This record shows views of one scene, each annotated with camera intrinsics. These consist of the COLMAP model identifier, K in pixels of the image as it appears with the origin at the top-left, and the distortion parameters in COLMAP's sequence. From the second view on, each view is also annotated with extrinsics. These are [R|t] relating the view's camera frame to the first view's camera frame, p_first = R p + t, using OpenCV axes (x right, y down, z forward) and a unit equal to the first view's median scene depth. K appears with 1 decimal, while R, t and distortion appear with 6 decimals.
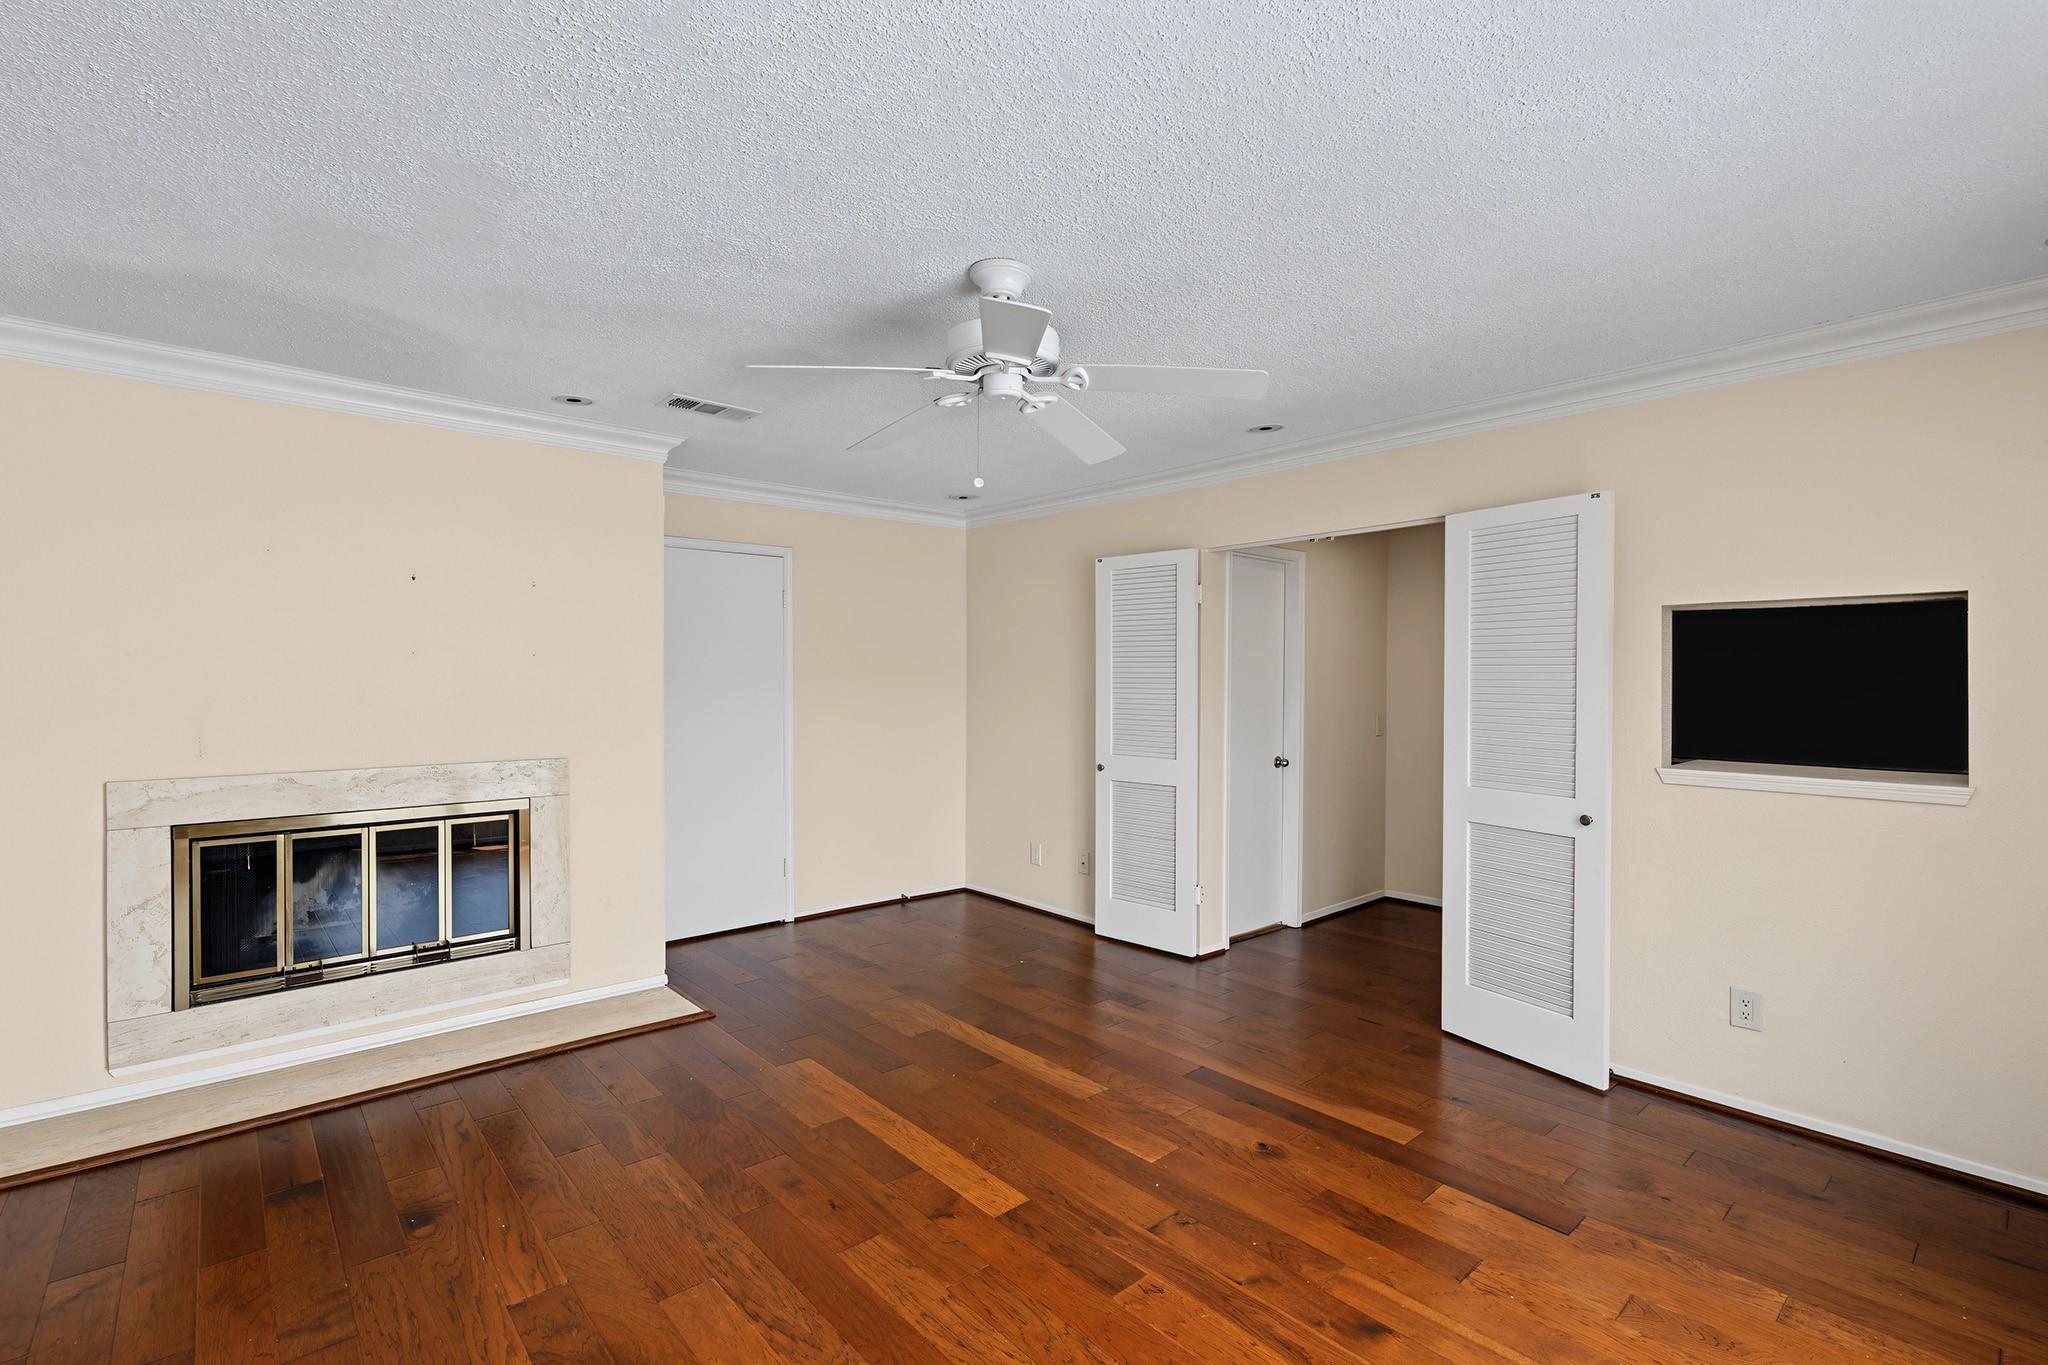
lens RADIAL K [[912.7, 0, 1024.0], [0, 912.7, 682.5], [0, 0, 1]] dist [0.001310, 0.000159]
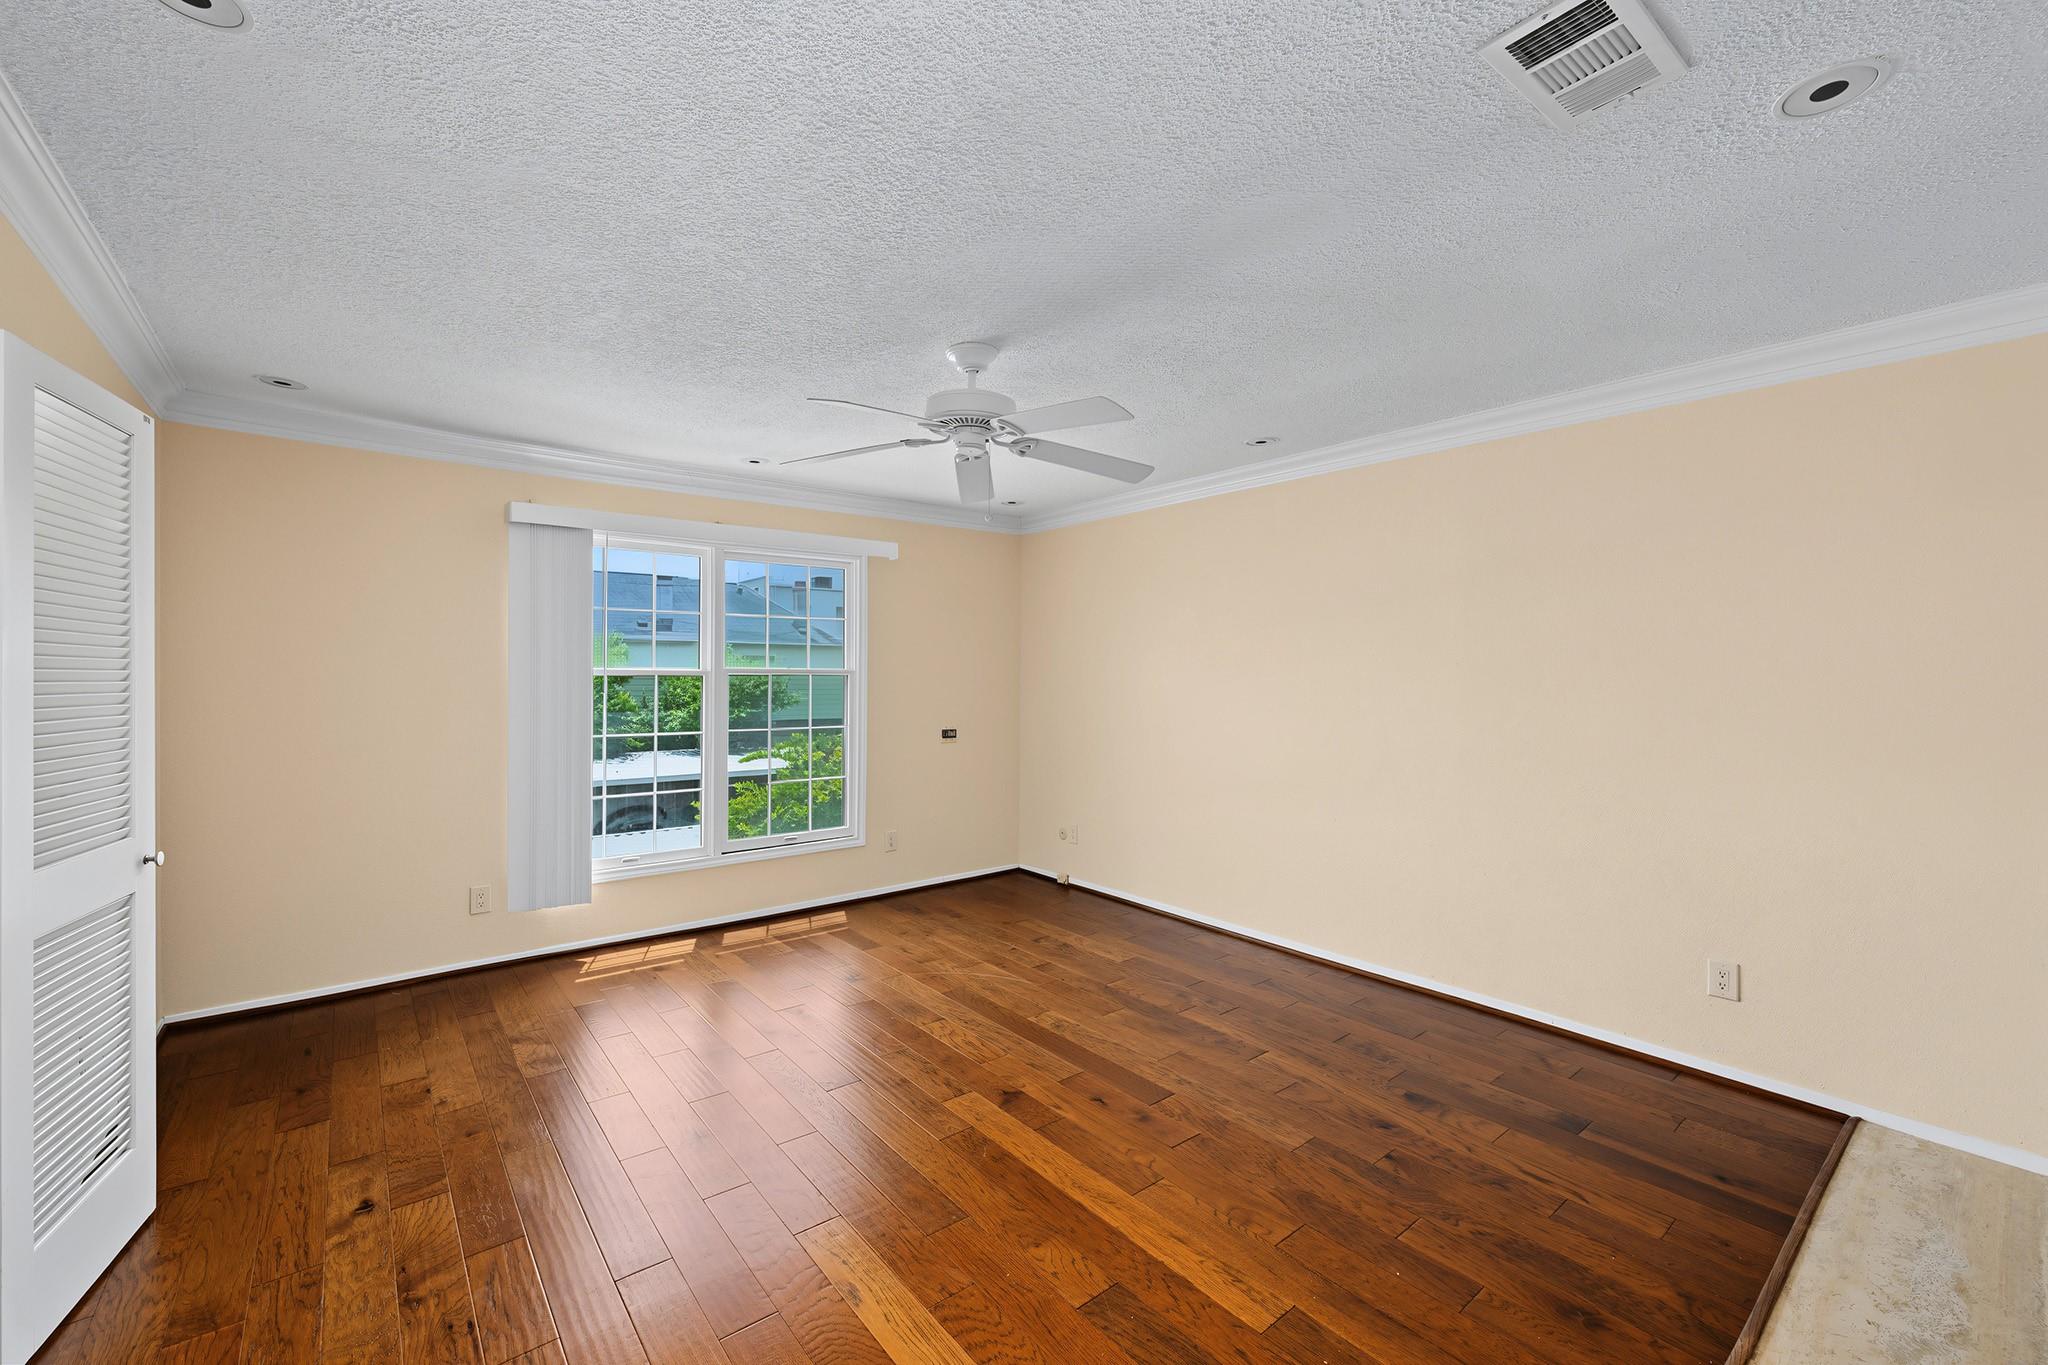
lens RADIAL K [[836.0, 0, 1024.0], [0, 836.0, 682.5], [0, 0, 1]] dist [-0.000042, -0.000003]
pose [[-0.999315, -0.007495, 0.036239, -0.129972], [-0.006969, 0.999869, 0.014615, -0.009958], [-0.036343, 0.014352, -0.999236, 1.943147]]
